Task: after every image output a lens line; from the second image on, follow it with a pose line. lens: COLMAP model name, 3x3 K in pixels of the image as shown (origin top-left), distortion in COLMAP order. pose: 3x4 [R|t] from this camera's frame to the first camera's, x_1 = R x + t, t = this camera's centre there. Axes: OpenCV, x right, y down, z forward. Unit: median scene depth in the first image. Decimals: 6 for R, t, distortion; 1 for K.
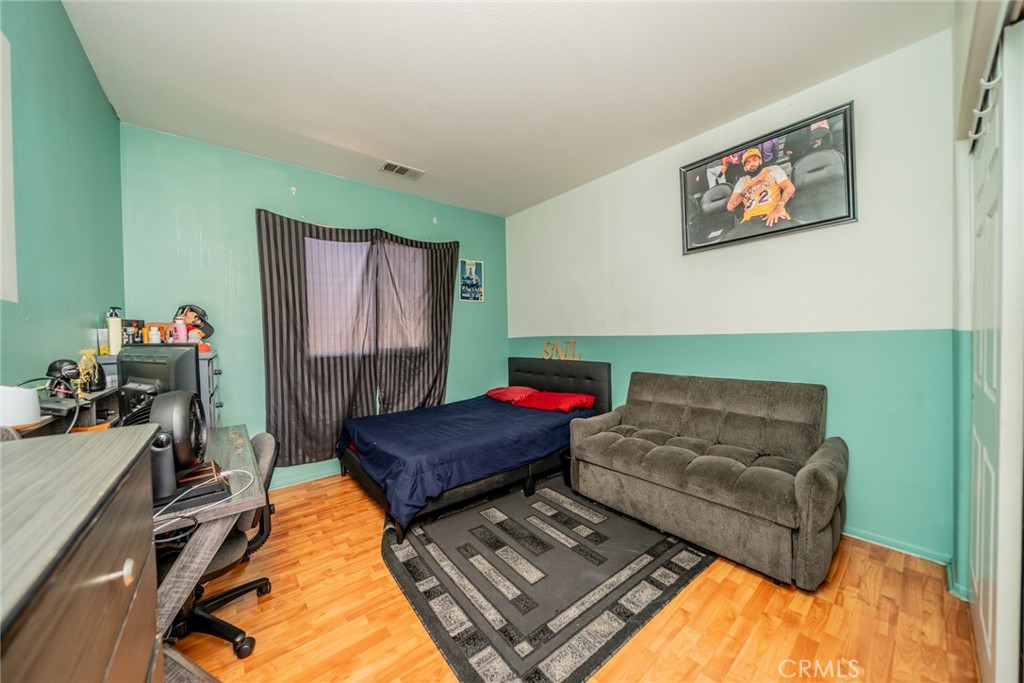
lens RADIAL K [[350.4, 0, 508.3], [0, 350.4, 342.4], [0, 0, 1]] dist [-0.008383, -0.000190]
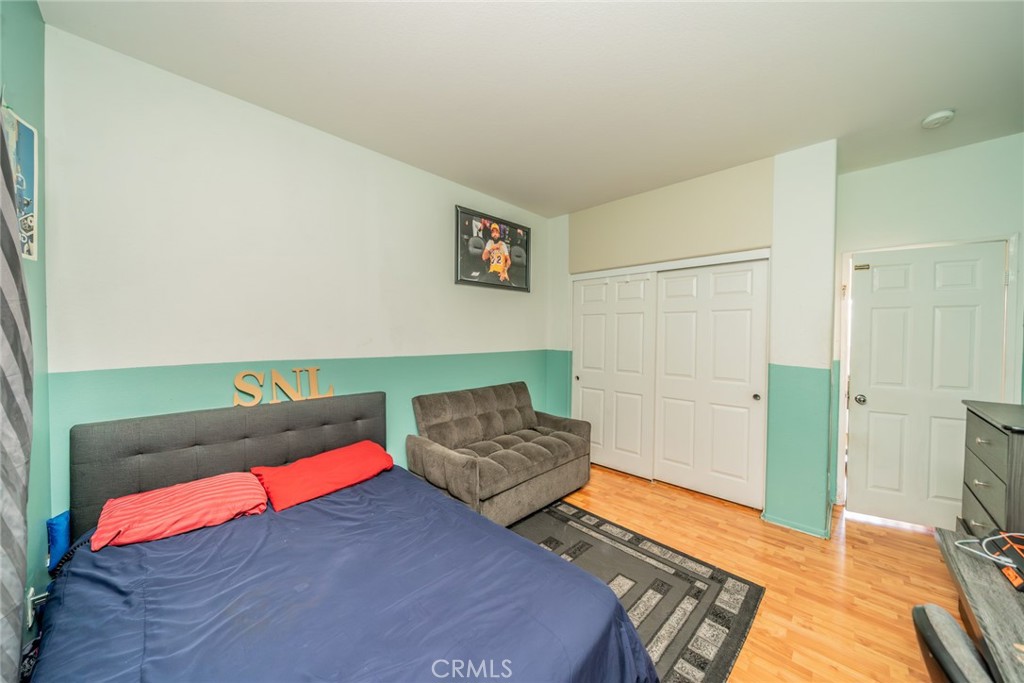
lens RADIAL K [[350.4, 0, 508.3], [0, 350.4, 342.4], [0, 0, 1]] dist [-0.008383, -0.000190]
pose [[-0.108956, -0.005091, 0.994034, -0.818972], [0.011199, 0.999917, 0.006348, -0.084630], [-0.993983, 0.011824, -0.108890, 1.231895]]
